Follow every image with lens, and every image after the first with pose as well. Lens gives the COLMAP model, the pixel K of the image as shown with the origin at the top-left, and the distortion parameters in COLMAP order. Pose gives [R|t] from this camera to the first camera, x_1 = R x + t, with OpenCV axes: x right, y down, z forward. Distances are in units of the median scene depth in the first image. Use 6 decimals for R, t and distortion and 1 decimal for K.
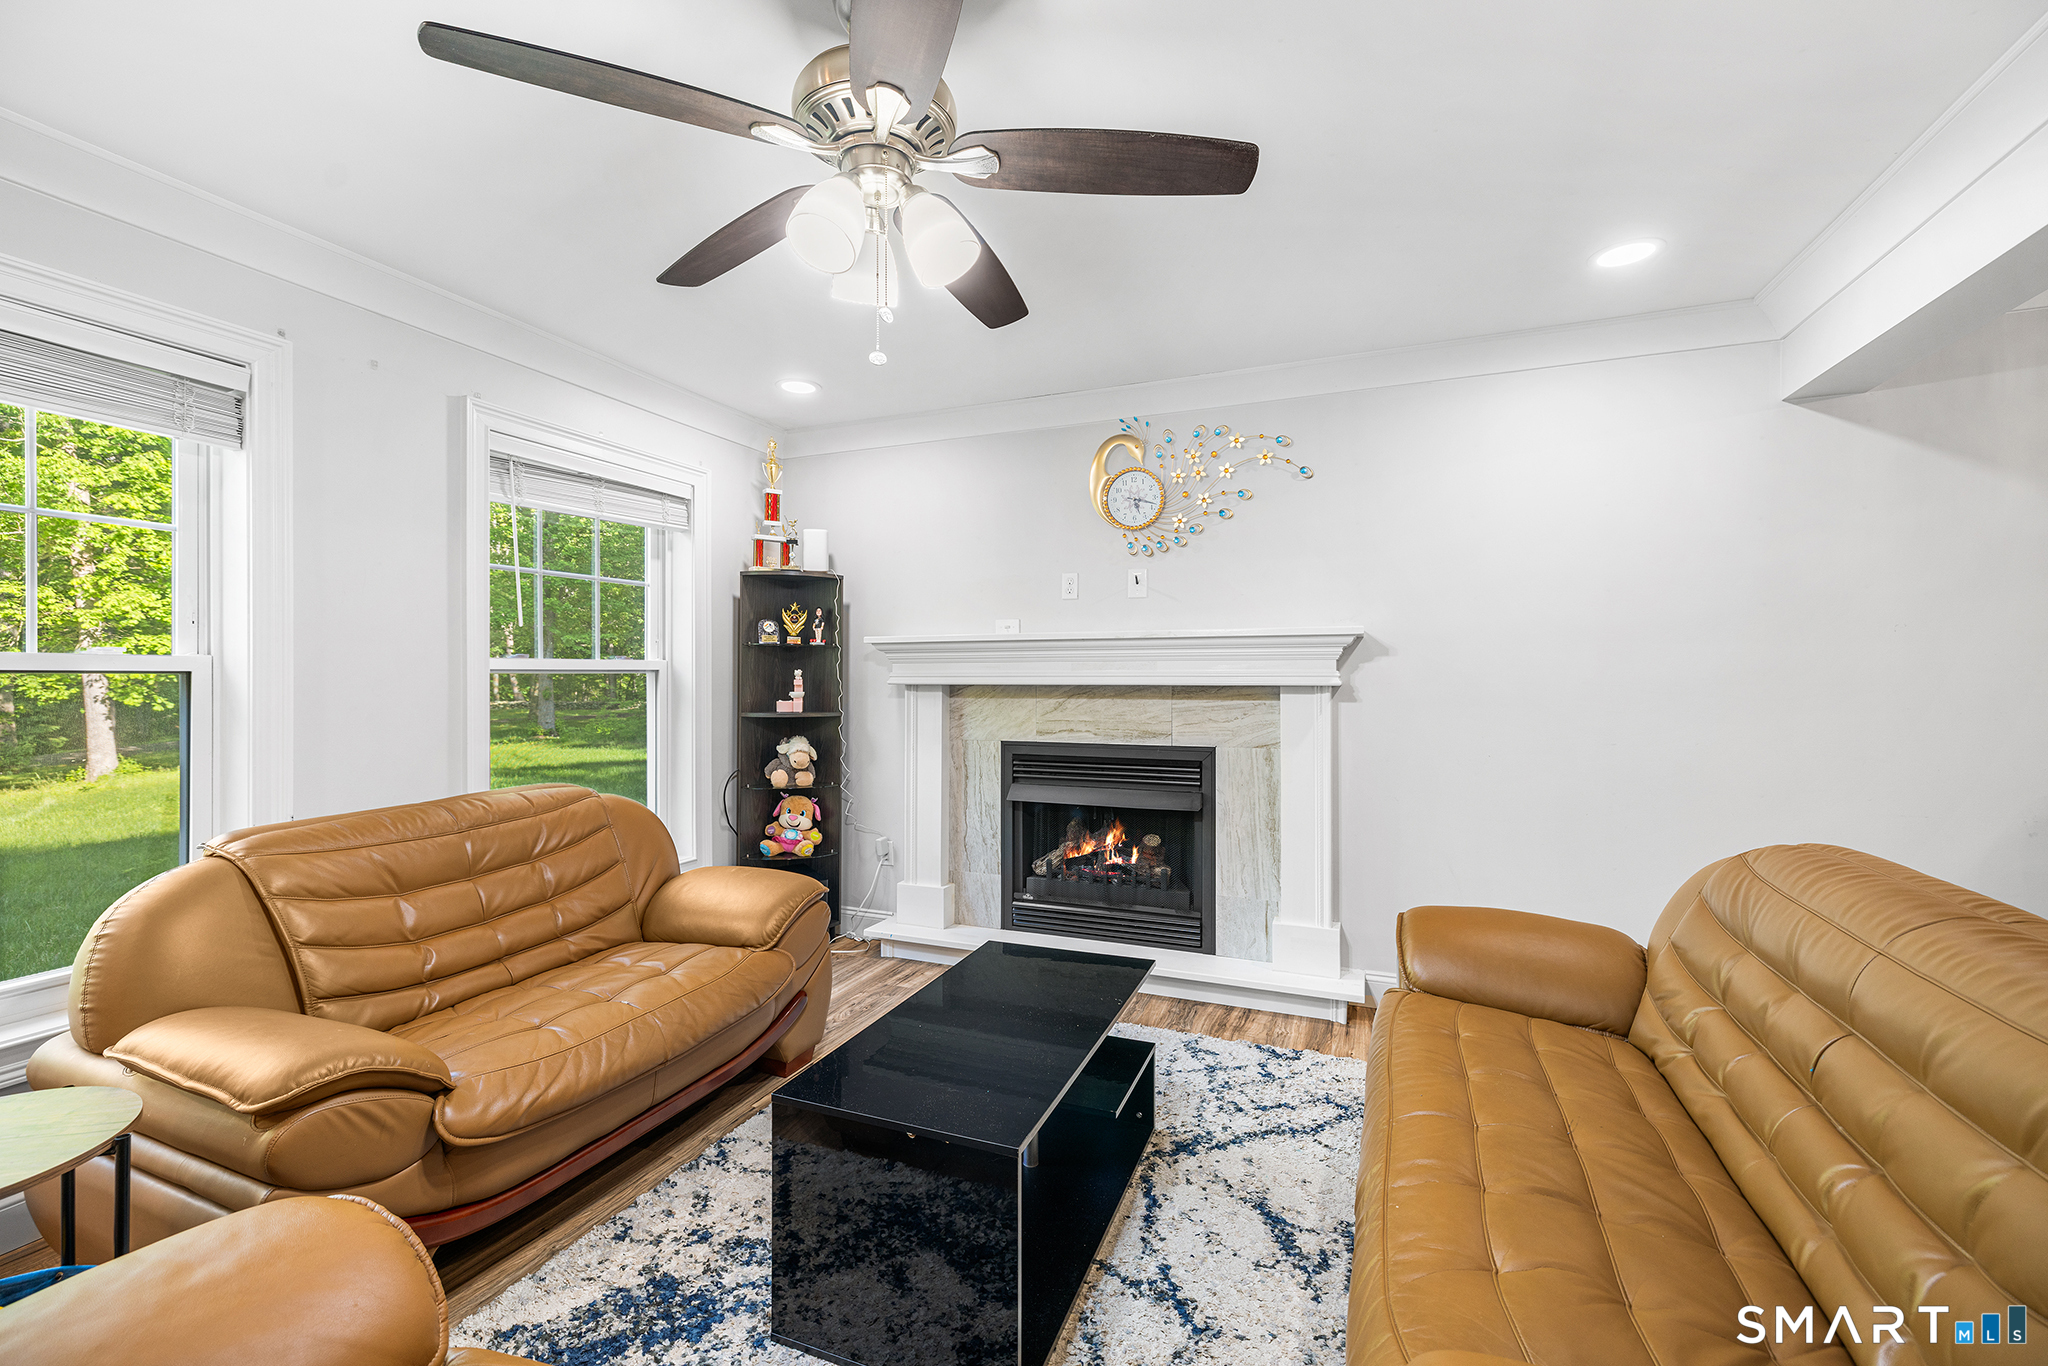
lens RADIAL K [[854.3, 0, 1006.3], [0, 854.3, 677.3], [0, 0, 1]] dist [-0.001772, 0.000381]
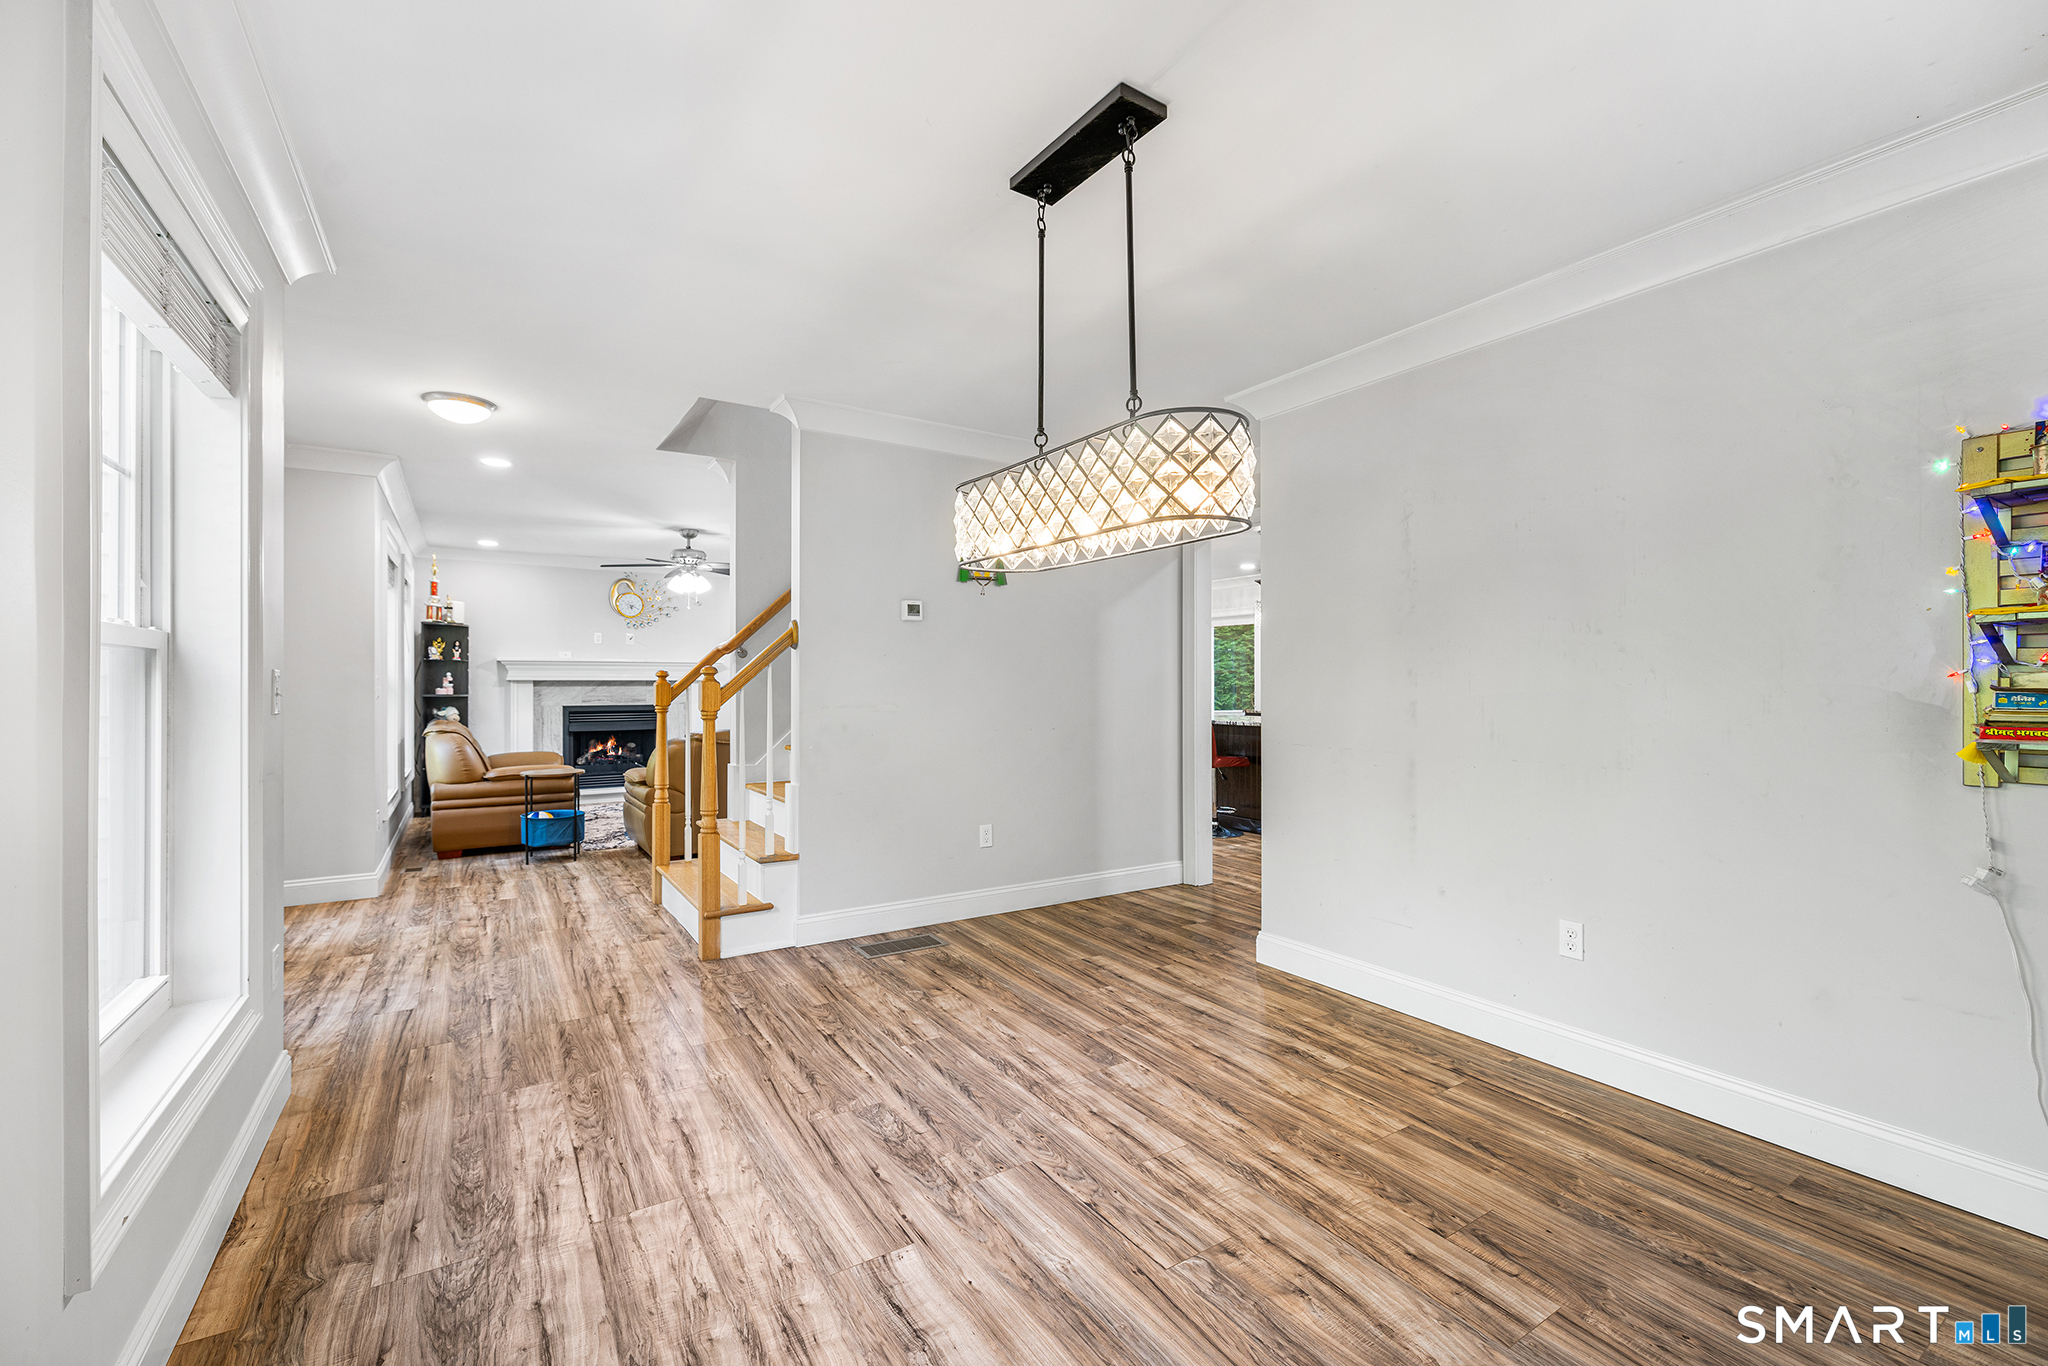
lens RADIAL K [[854.3, 0, 1027.4], [0, 854.3, 672.9], [0, 0, 1]] dist [-0.001772, 0.000381]
pose [[0.538198, 0.002974, 0.842813, -1.199842], [0.002856, 0.999982, -0.005352, 0.006305], [-0.842814, 0.005287, 0.538180, -1.199544]]
